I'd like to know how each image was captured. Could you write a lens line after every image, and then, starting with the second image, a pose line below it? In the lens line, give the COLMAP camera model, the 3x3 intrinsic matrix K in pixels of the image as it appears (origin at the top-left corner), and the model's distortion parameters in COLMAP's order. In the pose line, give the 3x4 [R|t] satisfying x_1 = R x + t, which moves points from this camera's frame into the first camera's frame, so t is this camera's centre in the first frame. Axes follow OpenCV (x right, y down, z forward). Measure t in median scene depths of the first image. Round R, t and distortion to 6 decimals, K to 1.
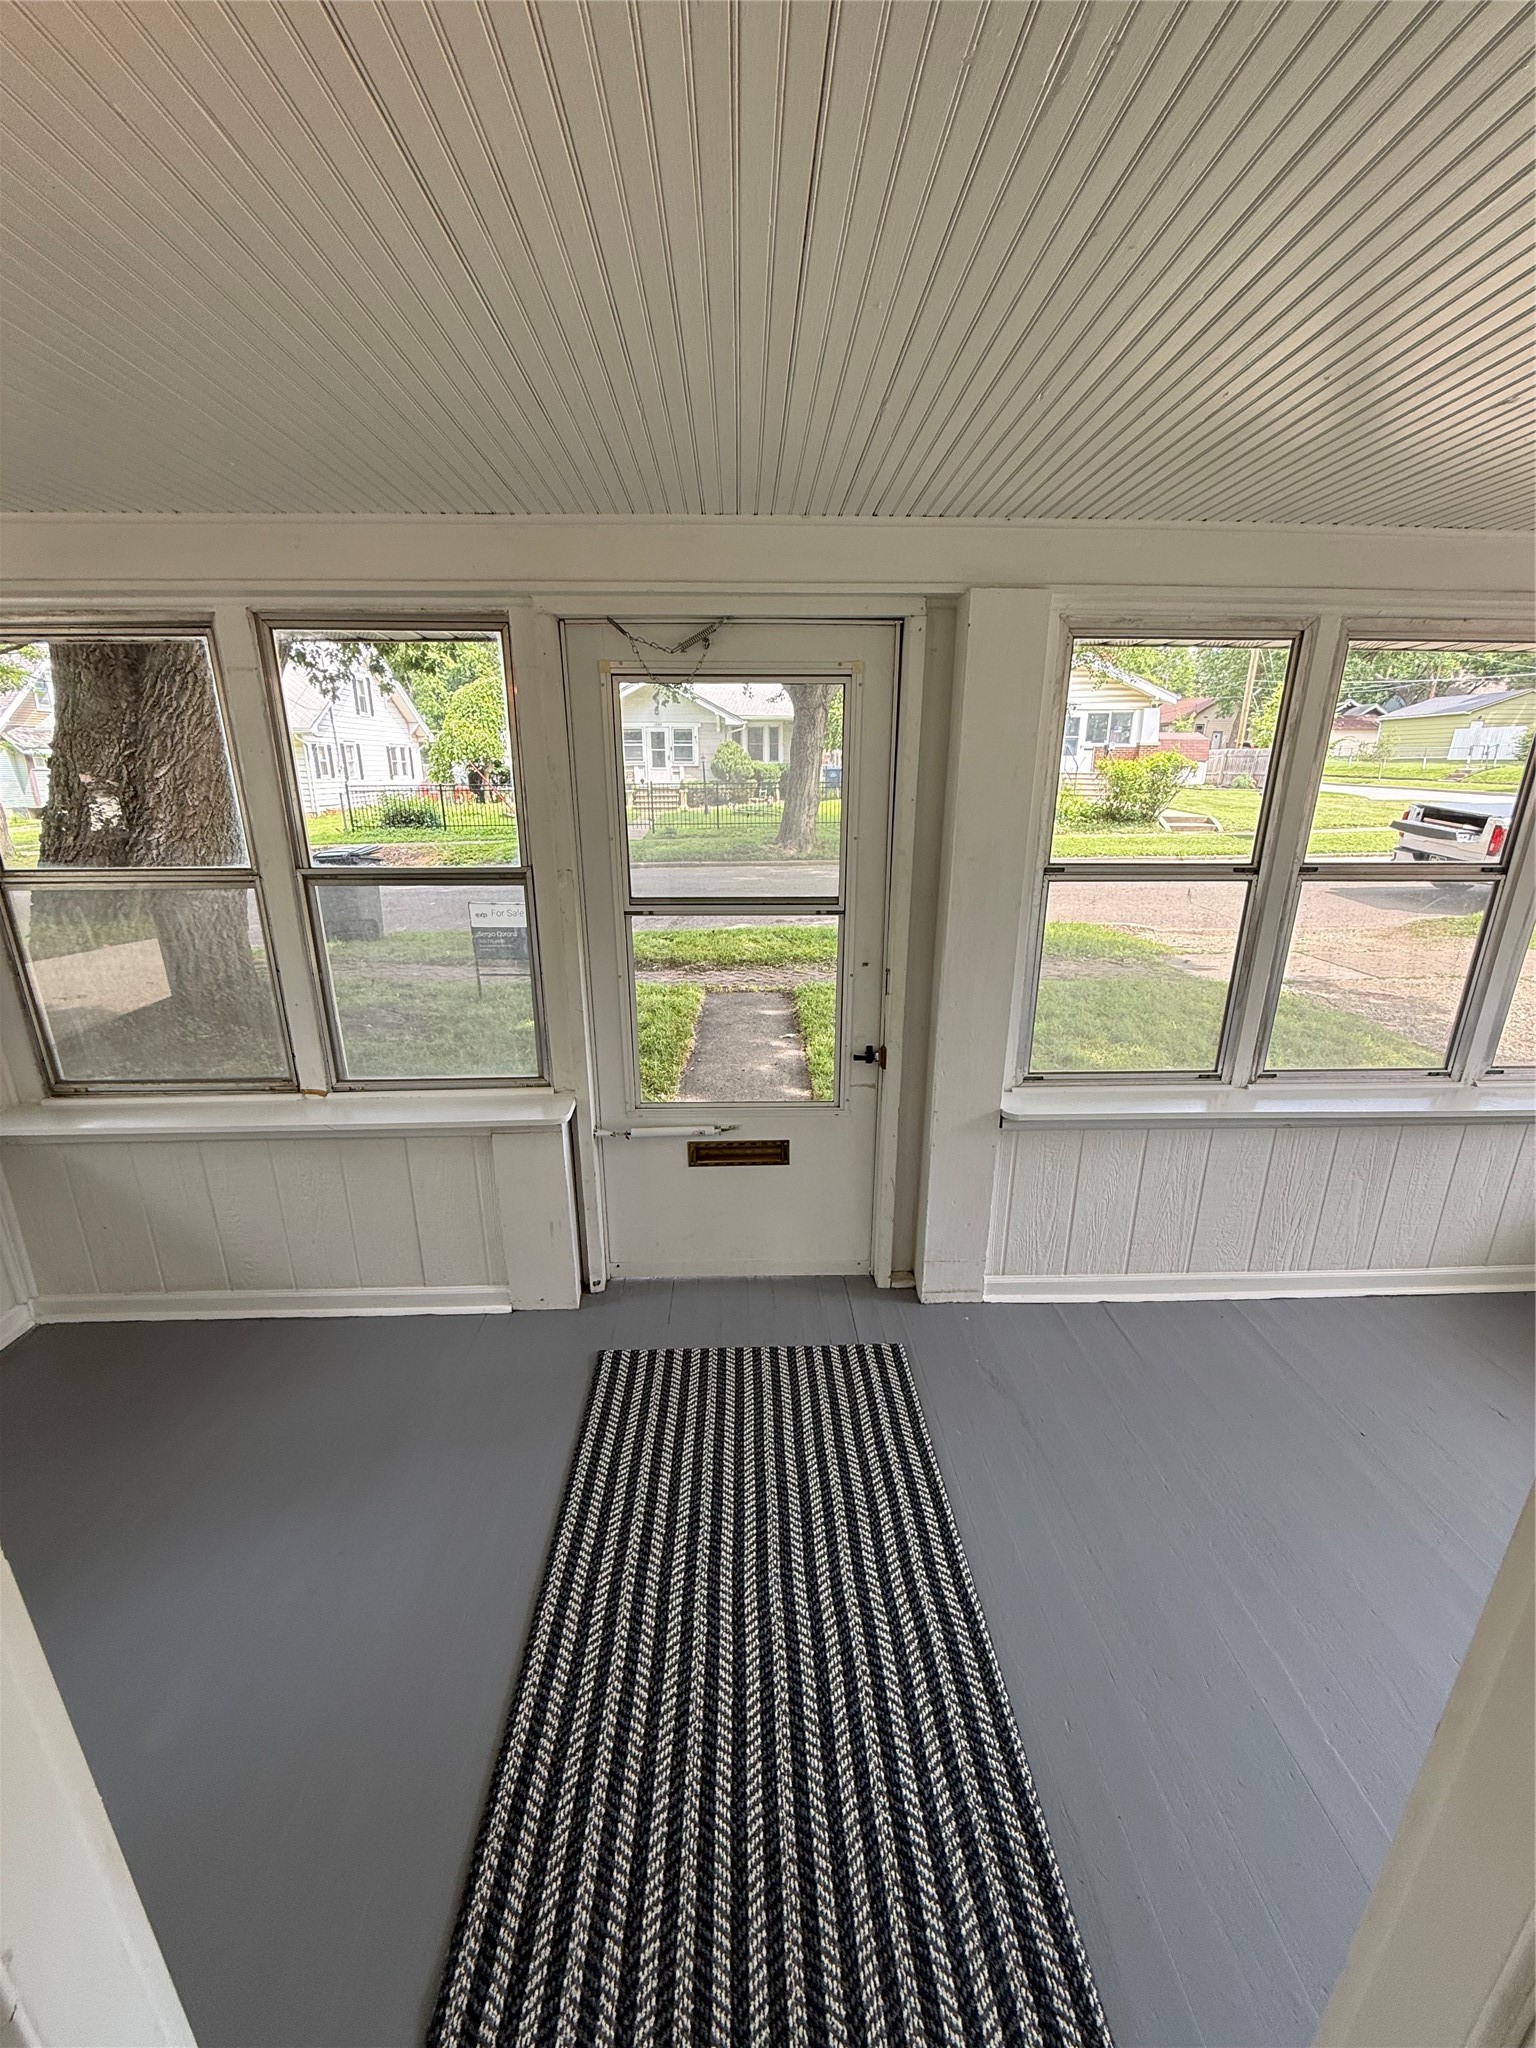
lens RADIAL K [[815.8, 0, 760.1], [0, 815.8, 1039.2], [0, 0, 1]] dist [0.000318, -0.000078]
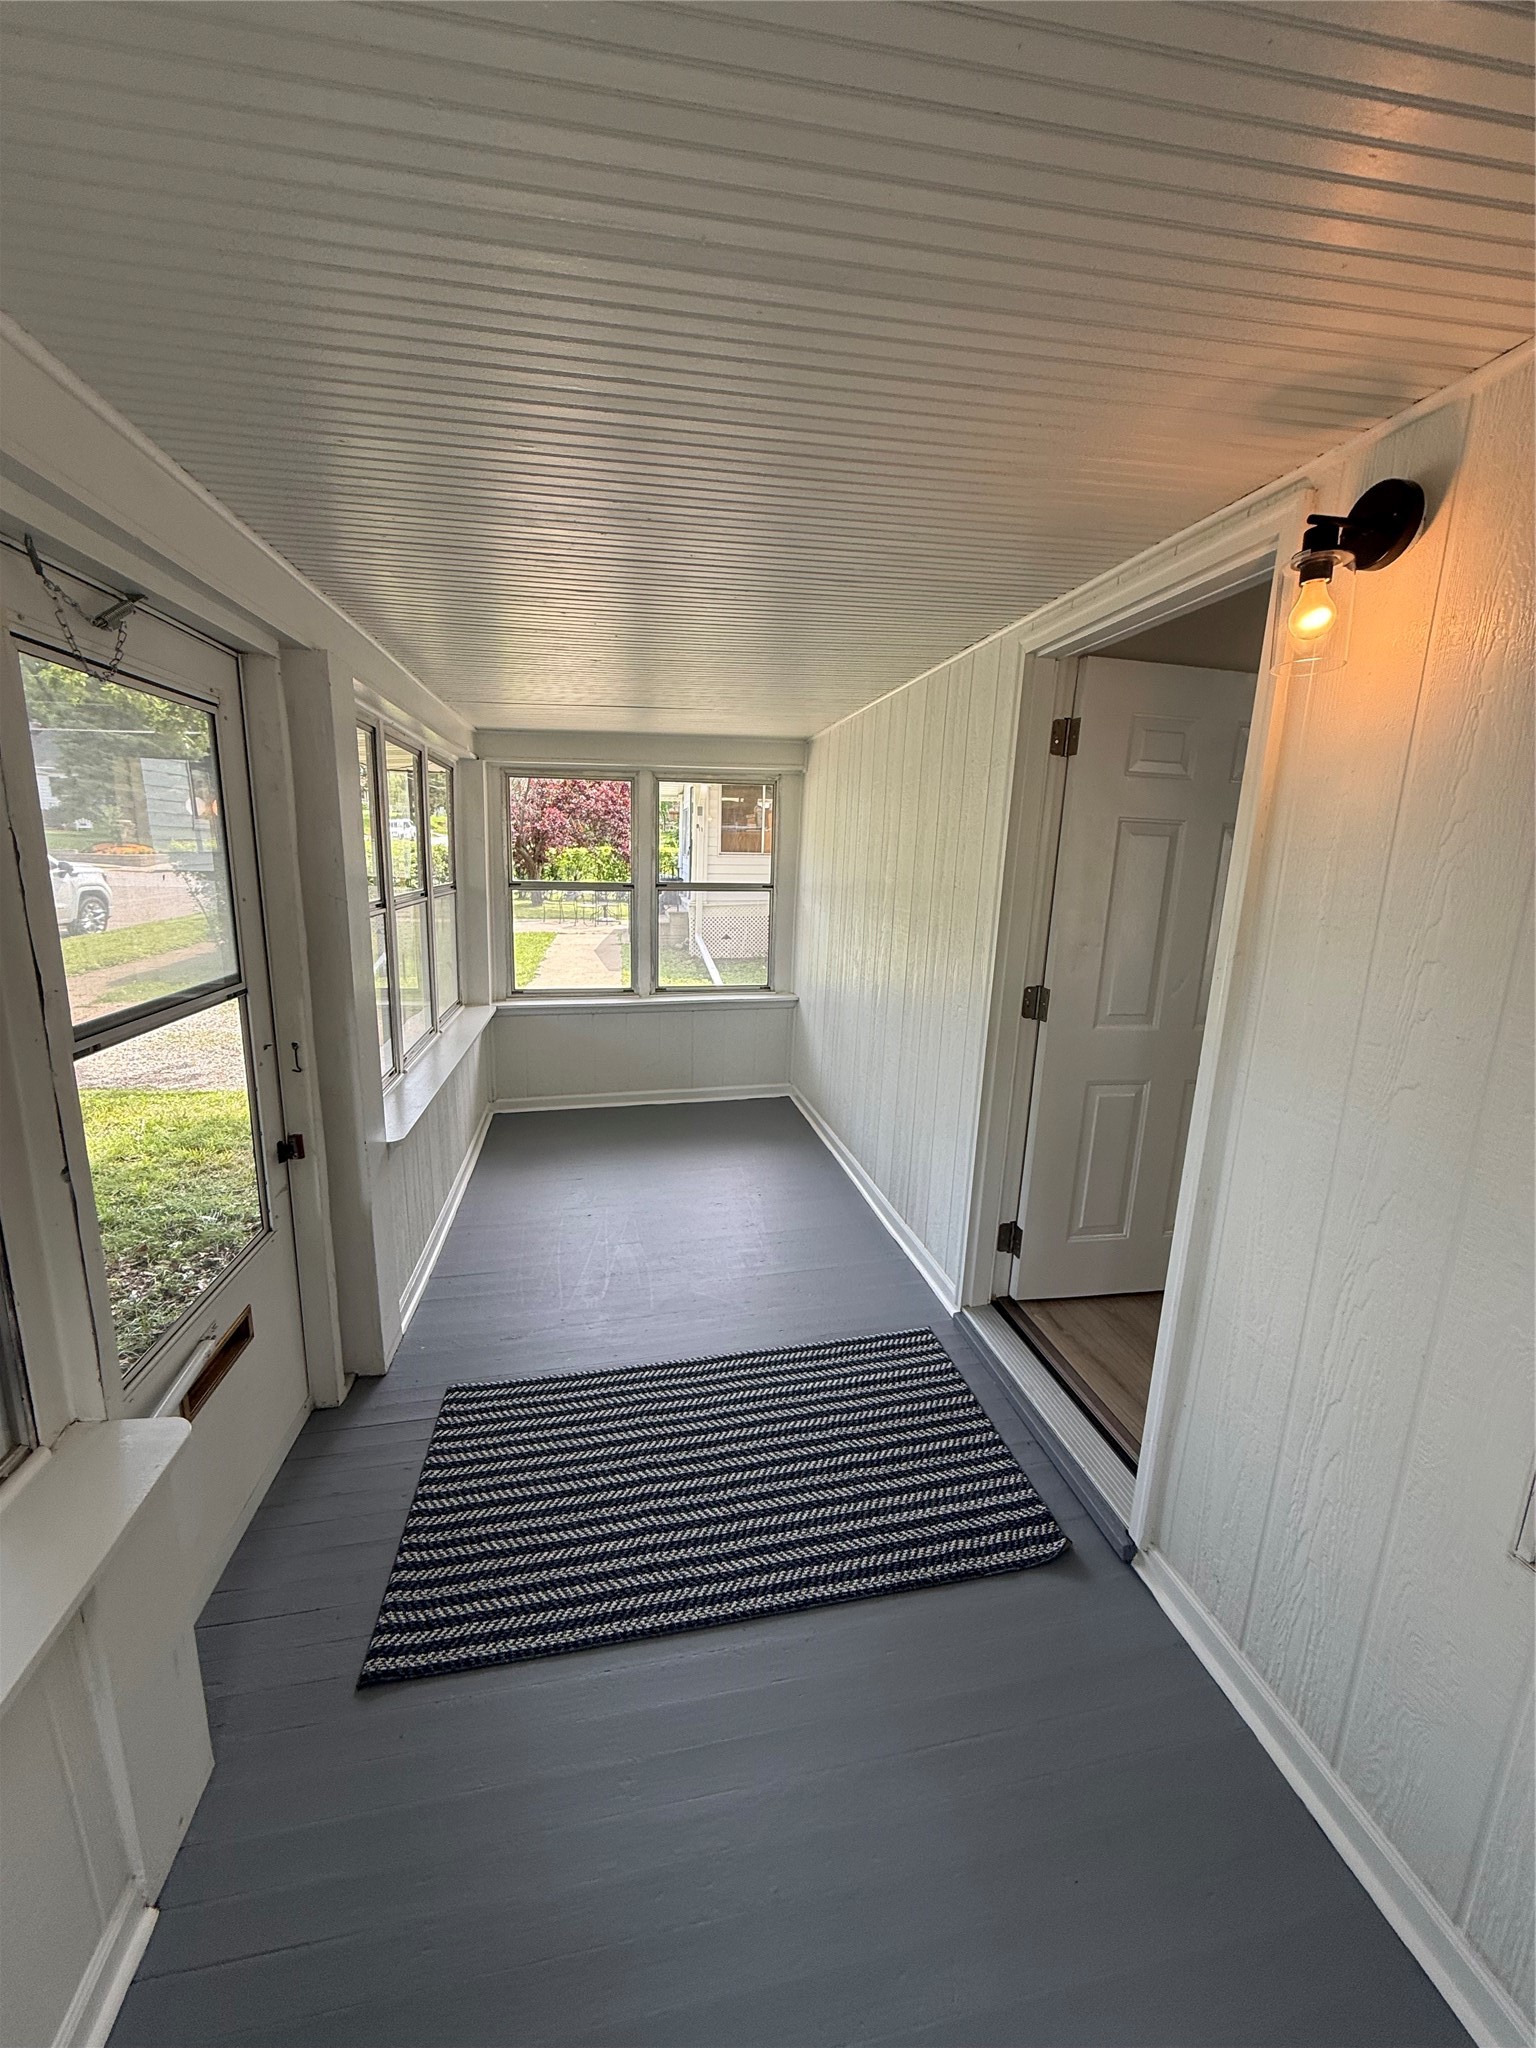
lens RADIAL K [[815.8, 0, 760.3], [0, 815.8, 1025.8], [0, 0, 1]] dist [0.000318, -0.000078]
pose [[-0.158429, -0.203268, 0.966221, -1.265528], [0.276558, 0.930274, 0.241053, -0.289210], [-0.947848, 0.305406, -0.091167, 0.965361]]
